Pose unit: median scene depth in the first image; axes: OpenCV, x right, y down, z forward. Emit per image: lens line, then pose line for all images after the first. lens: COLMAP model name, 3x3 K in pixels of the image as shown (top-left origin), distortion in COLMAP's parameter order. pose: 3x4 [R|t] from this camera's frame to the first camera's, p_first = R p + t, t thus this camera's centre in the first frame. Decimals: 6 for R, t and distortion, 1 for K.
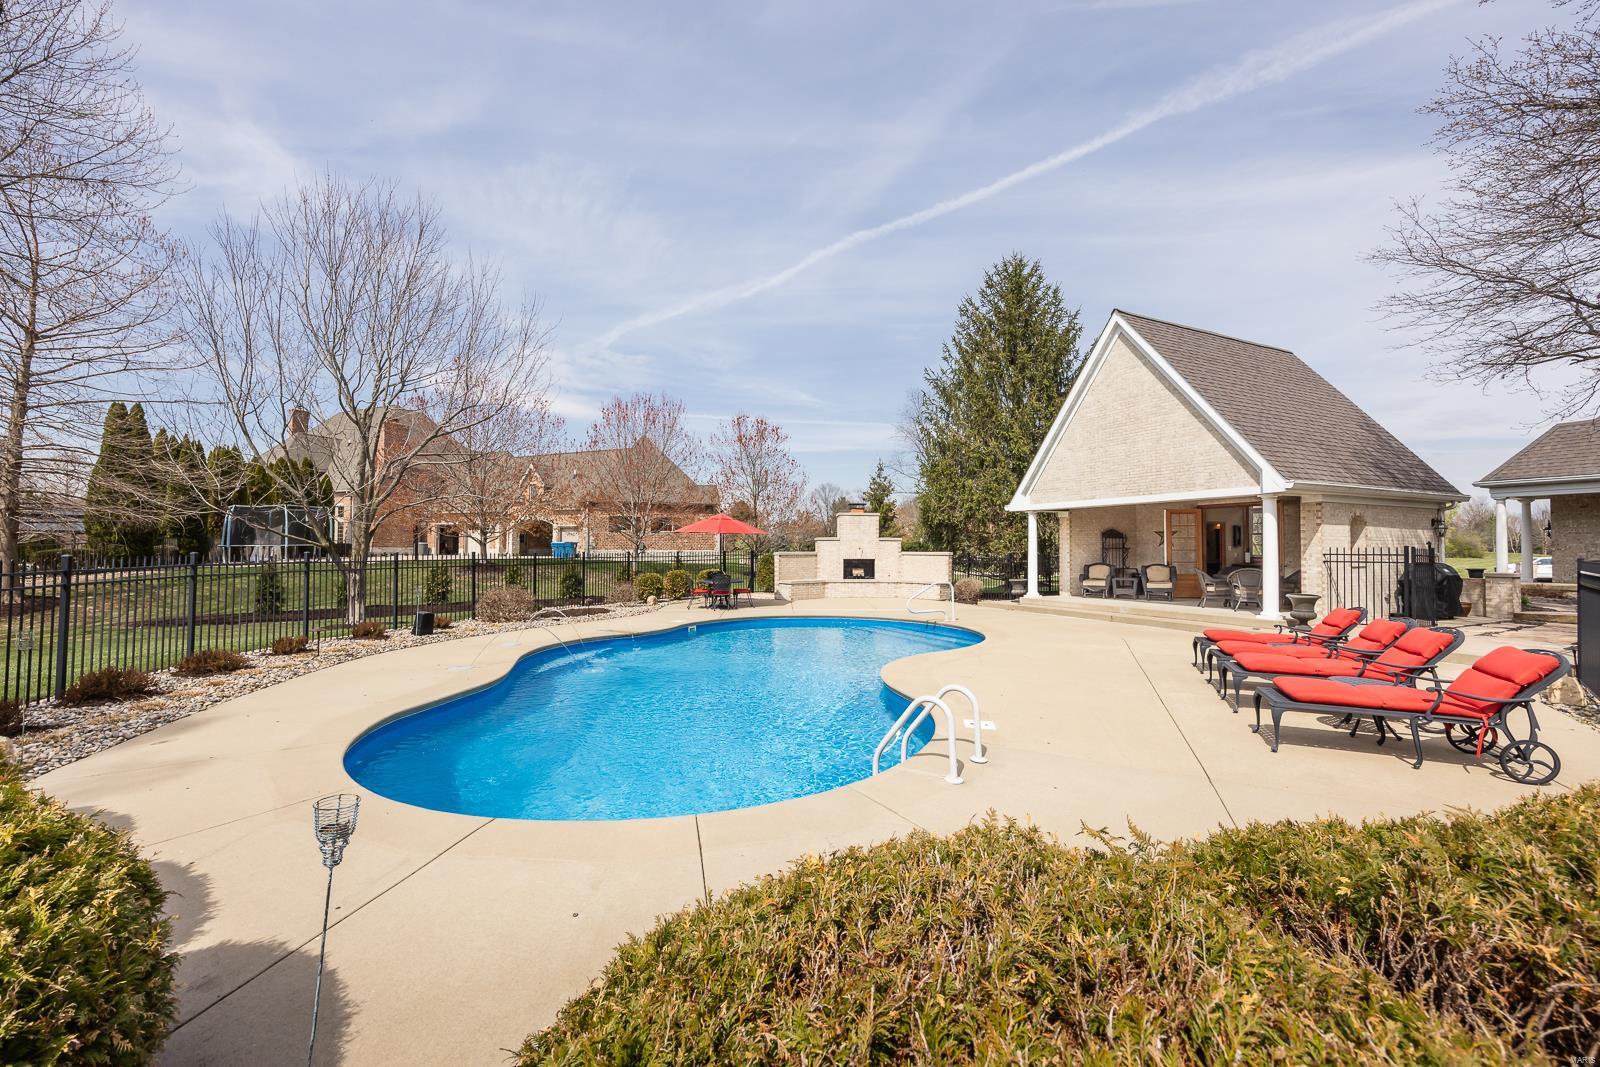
lens RADIAL K [[655.4, 0, 806.1], [0, 655.4, 527.5], [0, 0, 1]] dist [-0.002425, -0.000133]
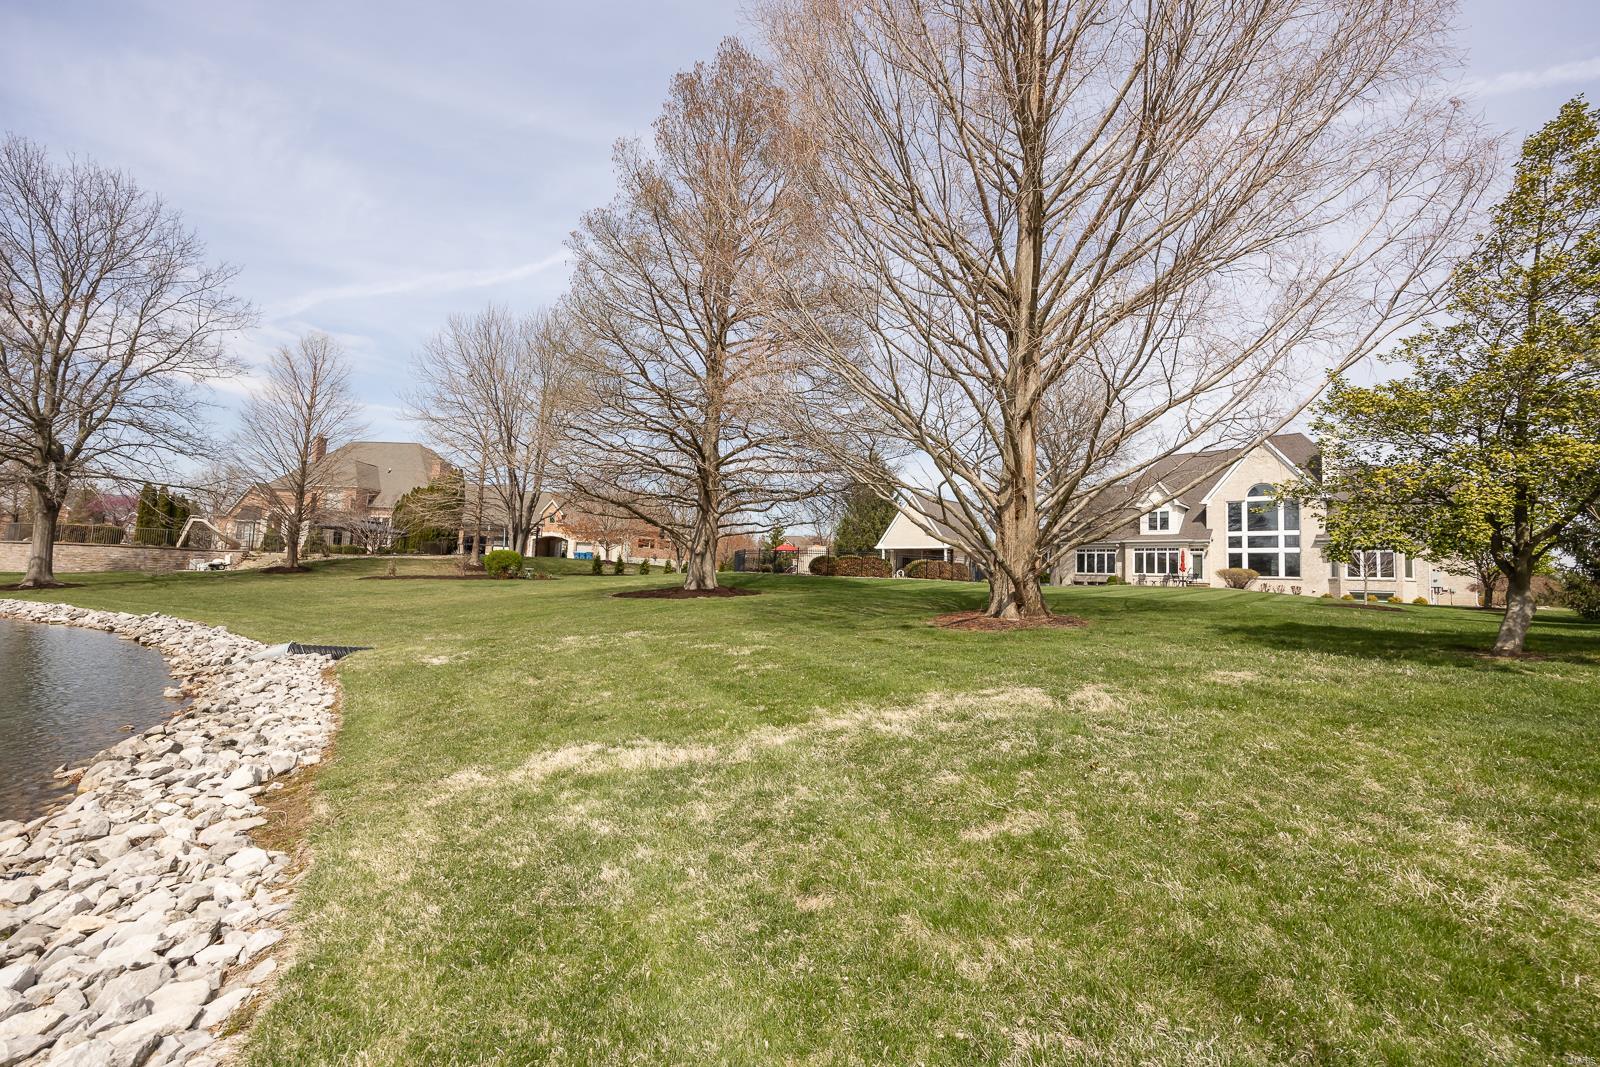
lens RADIAL K [[647.5, 0, 809.8], [0, 647.5, 536.0], [0, 0, 1]] dist [-0.000152, -0.000348]
pose [[0.931161, 0.058328, 0.359912, -0.961541], [-0.047706, 0.998126, -0.038333, 0.042430], [-0.361473, 0.018525, 0.932198, -1.514029]]
